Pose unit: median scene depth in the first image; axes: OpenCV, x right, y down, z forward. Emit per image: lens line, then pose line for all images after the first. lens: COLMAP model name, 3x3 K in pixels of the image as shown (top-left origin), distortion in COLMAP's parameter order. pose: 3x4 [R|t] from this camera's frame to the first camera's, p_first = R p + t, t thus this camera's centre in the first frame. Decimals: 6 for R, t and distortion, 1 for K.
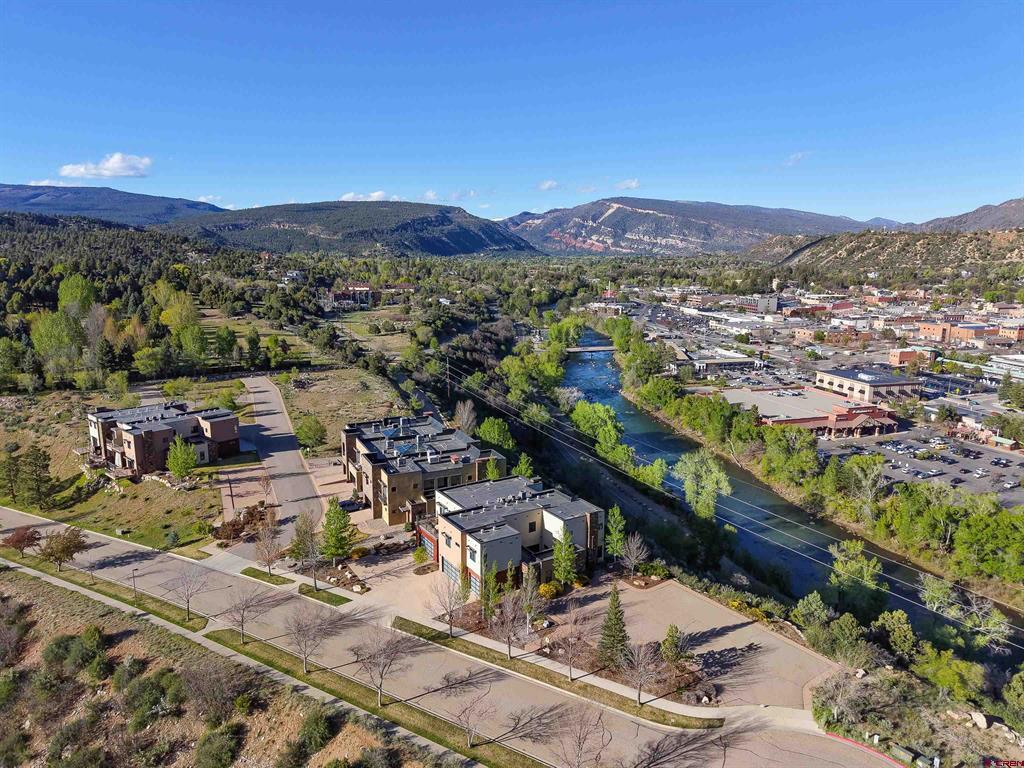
lens RADIAL K [[683.5, 0, 510.6], [0, 683.5, 386.6], [0, 0, 1]] dist [0.030416, -0.036373]
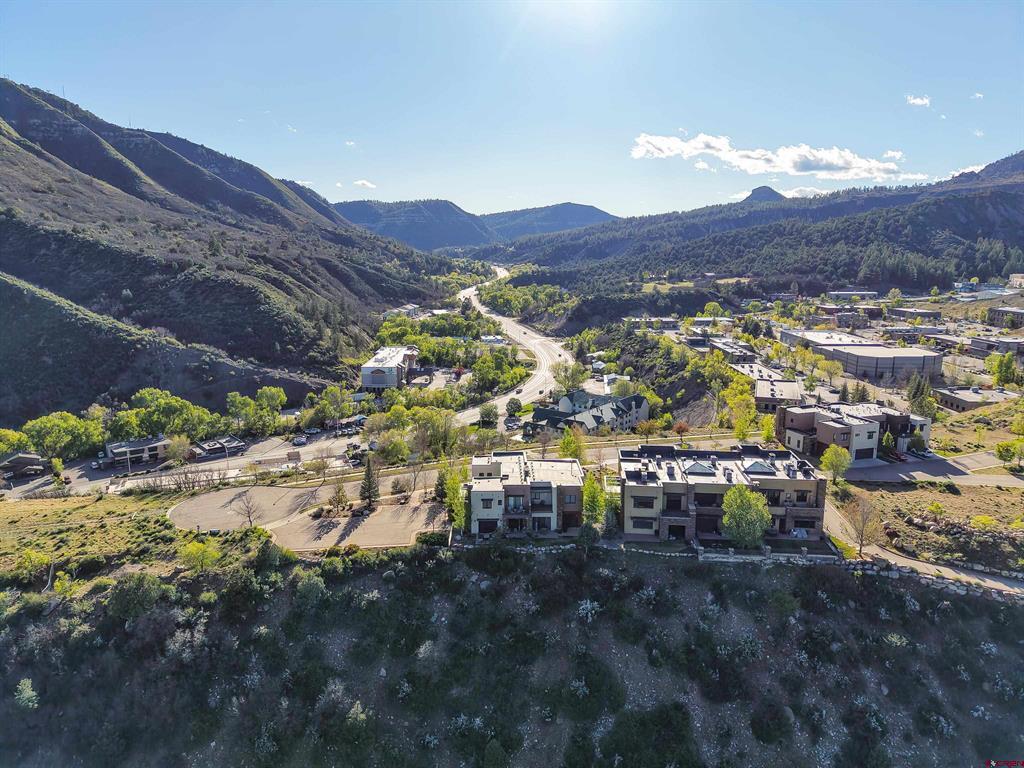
lens RADIAL K [[683.5, 0, 503.8], [0, 683.5, 393.3], [0, 0, 1]] dist [0.030416, -0.036373]
pose [[-0.516735, 0.173365, -0.838409, 0.382243], [-0.164535, 0.940920, 0.295970, -0.120463], [0.840187, 0.290885, -0.457681, 0.550767]]
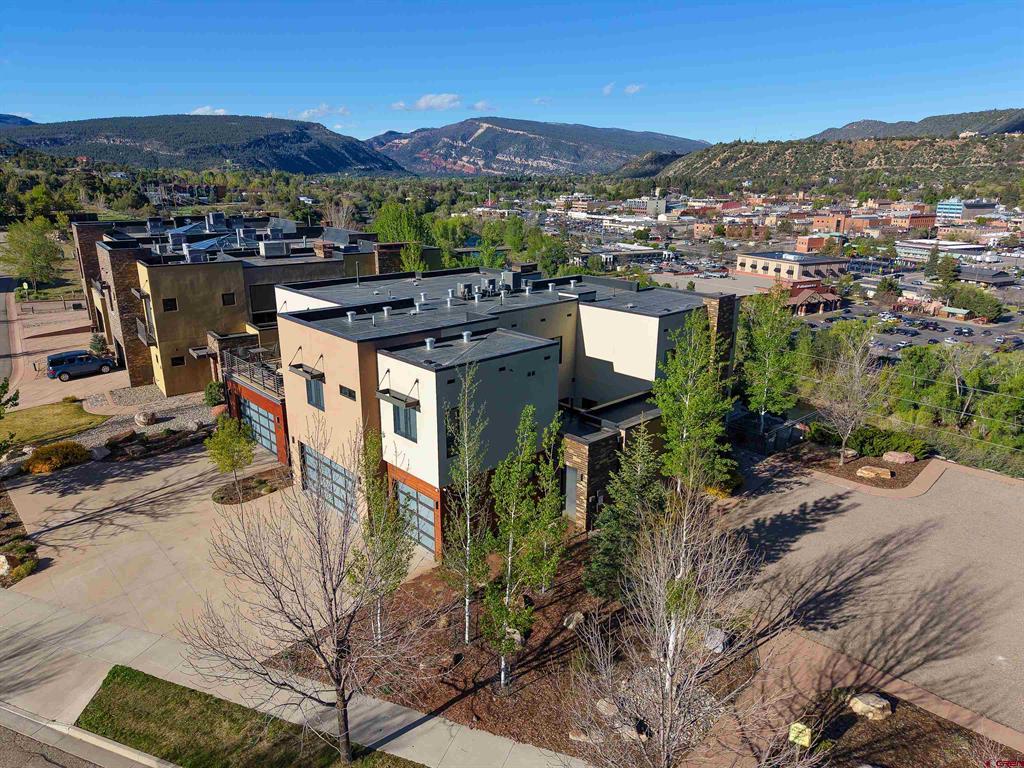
lens RADIAL K [[683.5, 0, 512.1], [0, 683.5, 386.9], [0, 0, 1]] dist [0.030416, -0.036373]
pose [[0.982819, -0.054096, 0.176467, -0.019648], [0.035585, 0.993684, 0.106427, 0.065681], [-0.181109, -0.098319, 0.978536, 0.230032]]
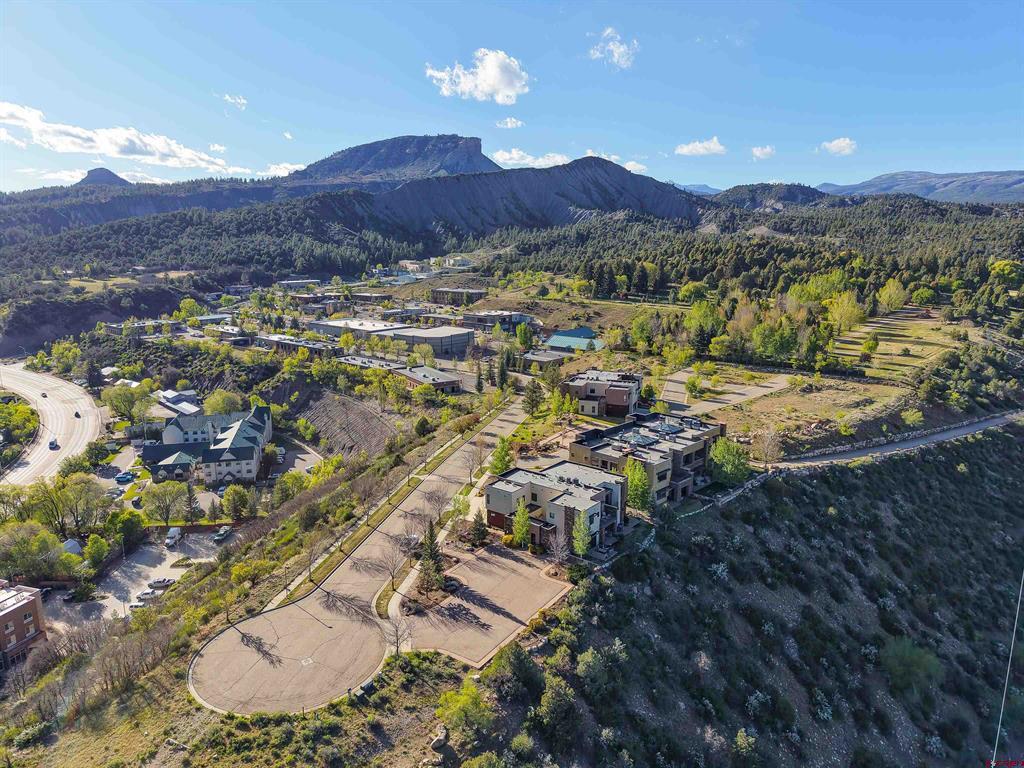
lens RADIAL K [[683.5, 0, 510.0], [0, 683.5, 393.2], [0, 0, 1]] dist [0.030416, -0.036373]
pose [[0.348511, 0.205285, -0.914548, 0.392651], [-0.179389, 0.972293, 0.149886, -0.057298], [0.919978, 0.111823, 0.375681, 0.155738]]
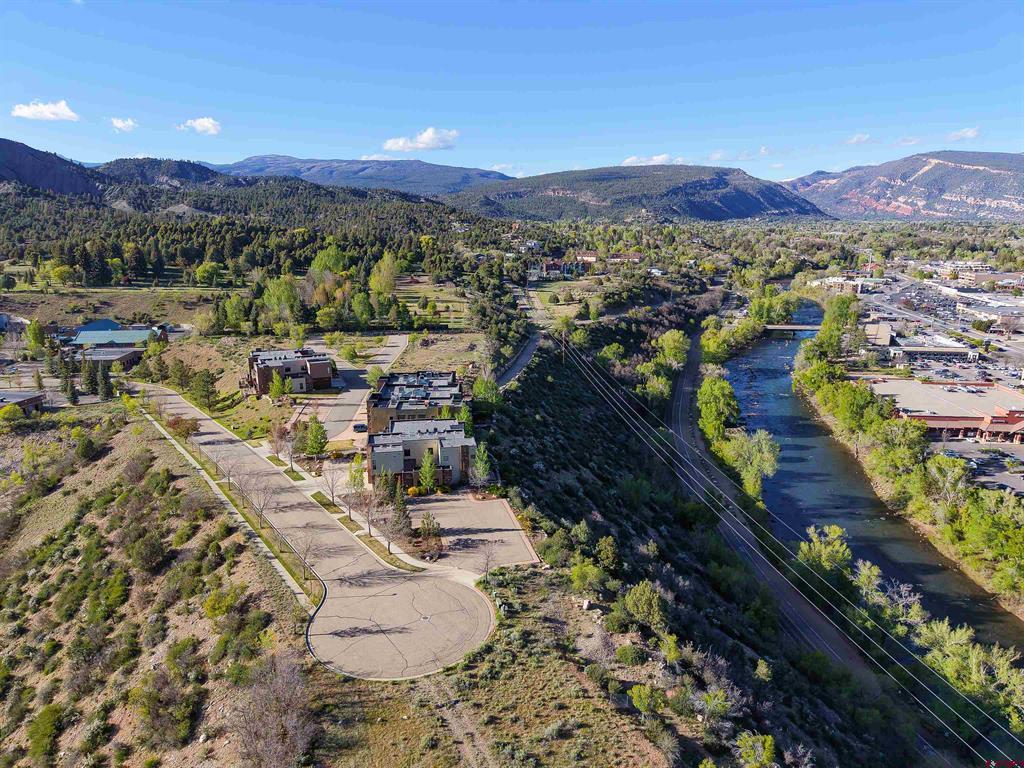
lens RADIAL K [[683.5, 0, 509.9], [0, 683.5, 387.8], [0, 0, 1]] dist [0.030416, -0.036373]
pose [[0.924592, 0.090759, -0.369990, 0.249685], [-0.071816, 0.995318, 0.064688, -0.010554], [0.374129, -0.033239, 0.926781, -0.088922]]
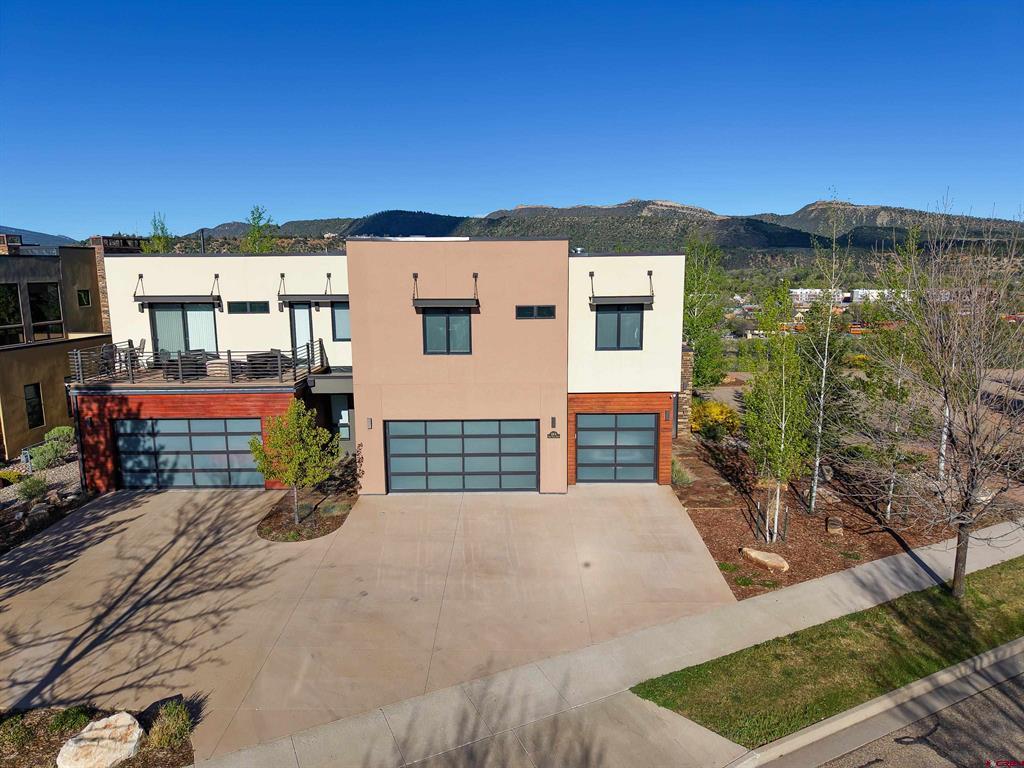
lens RADIAL K [[683.5, 0, 508.6], [0, 683.5, 379.8], [0, 0, 1]] dist [0.030416, -0.036373]
pose [[0.533261, -0.138790, 0.834488, -0.093653], [0.173401, 0.983437, 0.052755, 0.079099], [-0.827989, 0.116568, 0.548495, 0.290866]]
